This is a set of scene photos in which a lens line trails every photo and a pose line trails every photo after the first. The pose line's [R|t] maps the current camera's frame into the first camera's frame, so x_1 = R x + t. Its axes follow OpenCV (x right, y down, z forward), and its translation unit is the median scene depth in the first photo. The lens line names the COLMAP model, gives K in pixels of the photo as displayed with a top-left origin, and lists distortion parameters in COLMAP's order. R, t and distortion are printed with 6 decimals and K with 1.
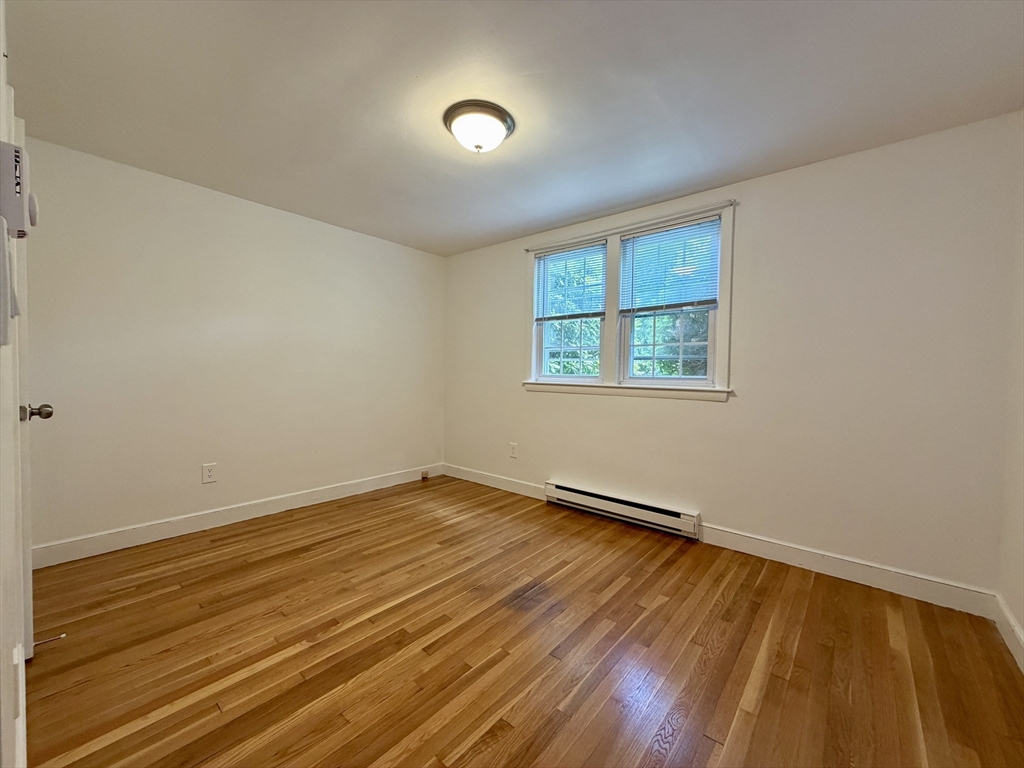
lens RADIAL K [[409.2, 0, 510.3], [0, 409.2, 383.4], [0, 0, 1]] dist [-0.001337, 0.000227]
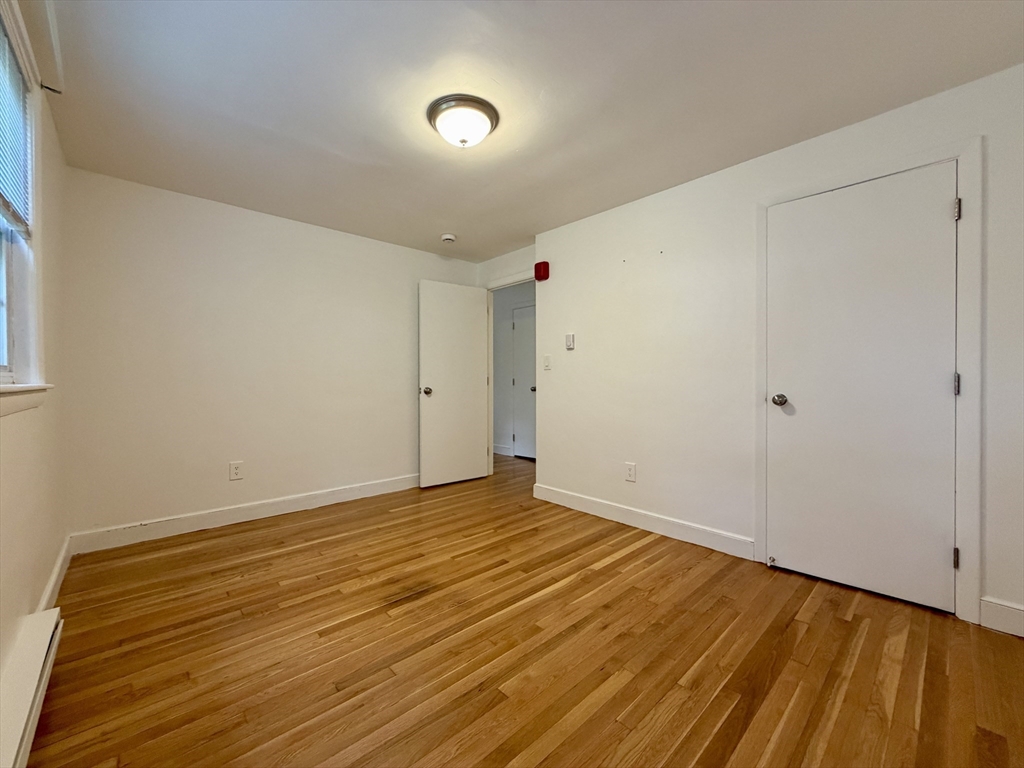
lens RADIAL K [[409.2, 0, 510.3], [0, 409.2, 383.4], [0, 0, 1]] dist [-0.001337, 0.000227]
pose [[-0.992662, -0.015091, 0.119977, -0.304133], [-0.010340, 0.999141, 0.040129, -0.025067], [-0.120479, 0.038594, -0.991965, 1.902537]]
